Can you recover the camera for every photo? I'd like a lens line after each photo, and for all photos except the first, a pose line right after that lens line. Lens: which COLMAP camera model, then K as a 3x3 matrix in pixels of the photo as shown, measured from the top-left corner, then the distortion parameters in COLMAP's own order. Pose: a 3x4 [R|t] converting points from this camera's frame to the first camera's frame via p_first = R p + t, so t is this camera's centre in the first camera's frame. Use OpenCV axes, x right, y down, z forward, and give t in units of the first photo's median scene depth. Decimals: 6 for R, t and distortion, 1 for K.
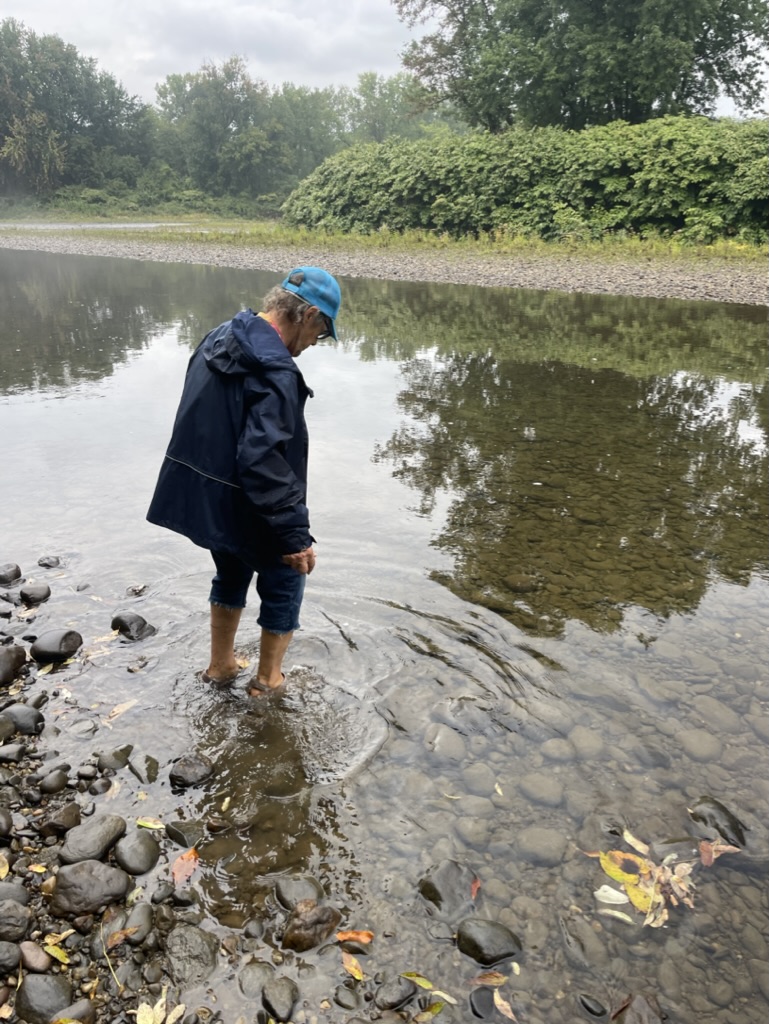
lens RADIAL K [[764.5, 0, 387.3], [0, 764.5, 497.4], [0, 0, 1]] dist [0.080999, -0.115018]
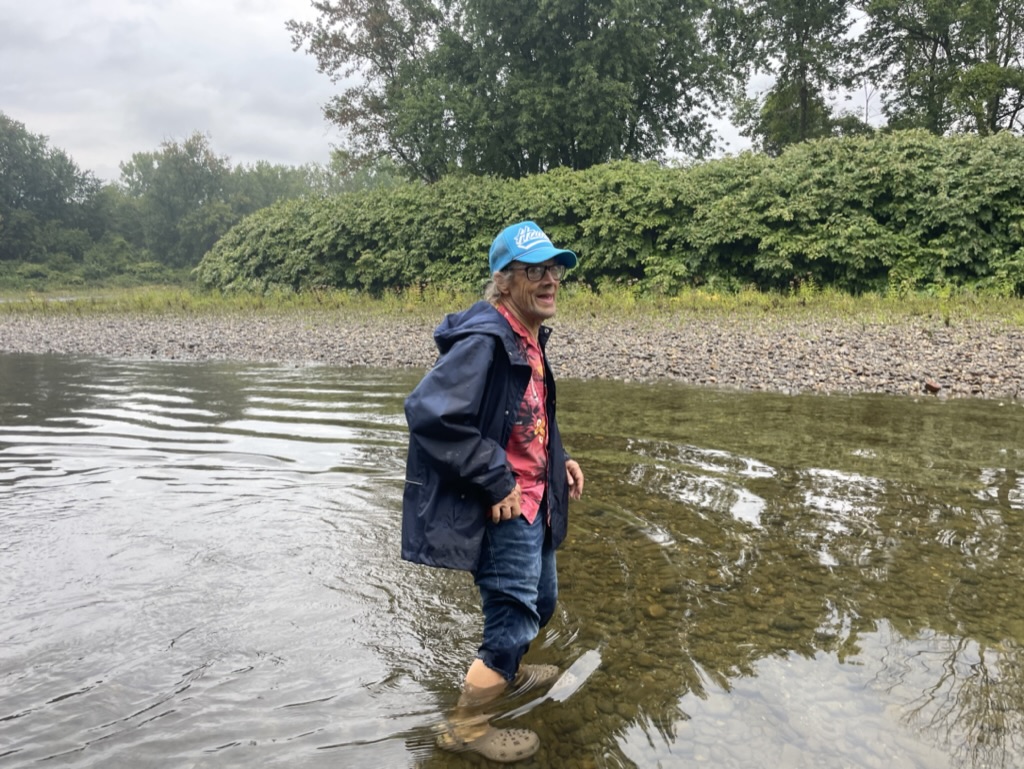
lens RADIAL K [[764.5, 0, 512.0], [0, 764.5, 384.5], [0, 0, 1]] dist [0.080999, -0.115018]
pose [[0.986860, -0.046729, 0.154672, 0.094341], [0.079278, 0.974156, -0.211507, -0.063084], [-0.140791, 0.220990, 0.965060, 0.213306]]
